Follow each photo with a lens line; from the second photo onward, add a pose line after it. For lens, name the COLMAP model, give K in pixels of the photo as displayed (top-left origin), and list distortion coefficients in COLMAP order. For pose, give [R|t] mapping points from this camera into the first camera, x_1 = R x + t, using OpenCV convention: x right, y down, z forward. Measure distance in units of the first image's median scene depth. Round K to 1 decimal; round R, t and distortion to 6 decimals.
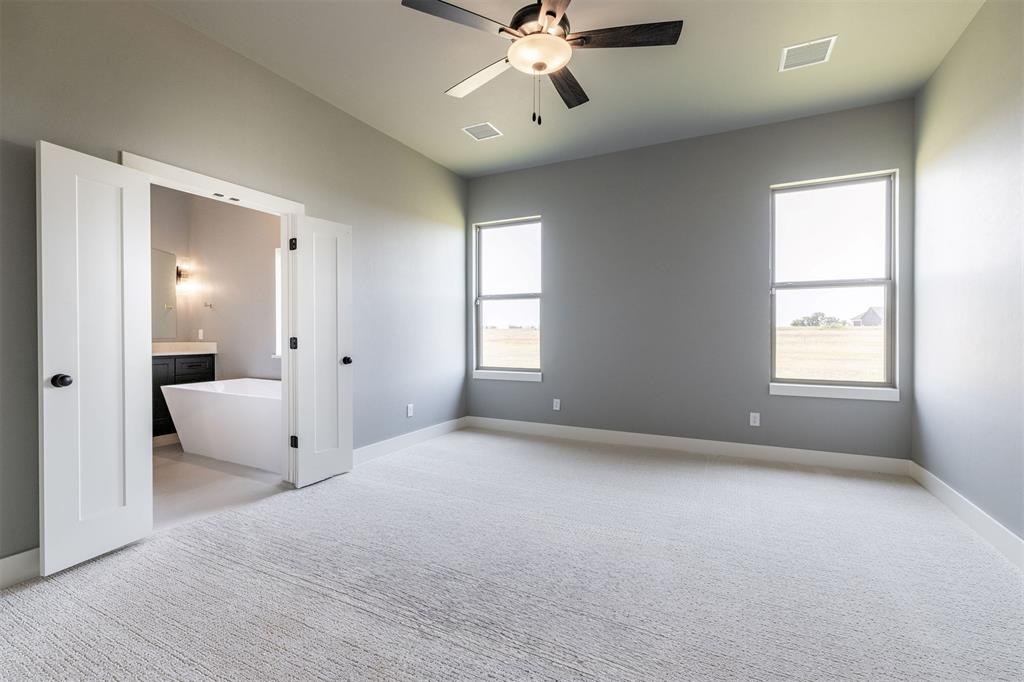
lens RADIAL K [[486.8, 0, 525.1], [0, 486.8, 336.2], [0, 0, 1]] dist [0.004388, 0.000396]
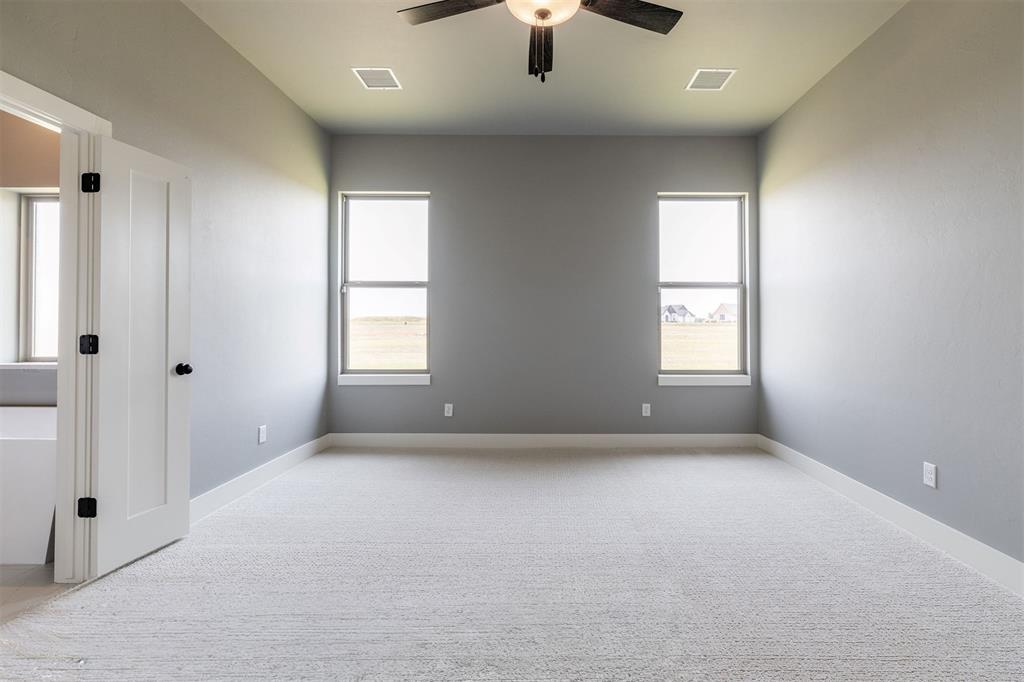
lens RADIAL K [[486.8, 0, 498.3], [0, 486.8, 319.7], [0, 0, 1]] dist [0.004388, 0.000396]
pose [[0.879158, 0.009985, 0.476426, -0.313319], [0.001289, 0.999727, -0.023331, -0.000857], [-0.476529, 0.021126, 0.878905, 0.215832]]
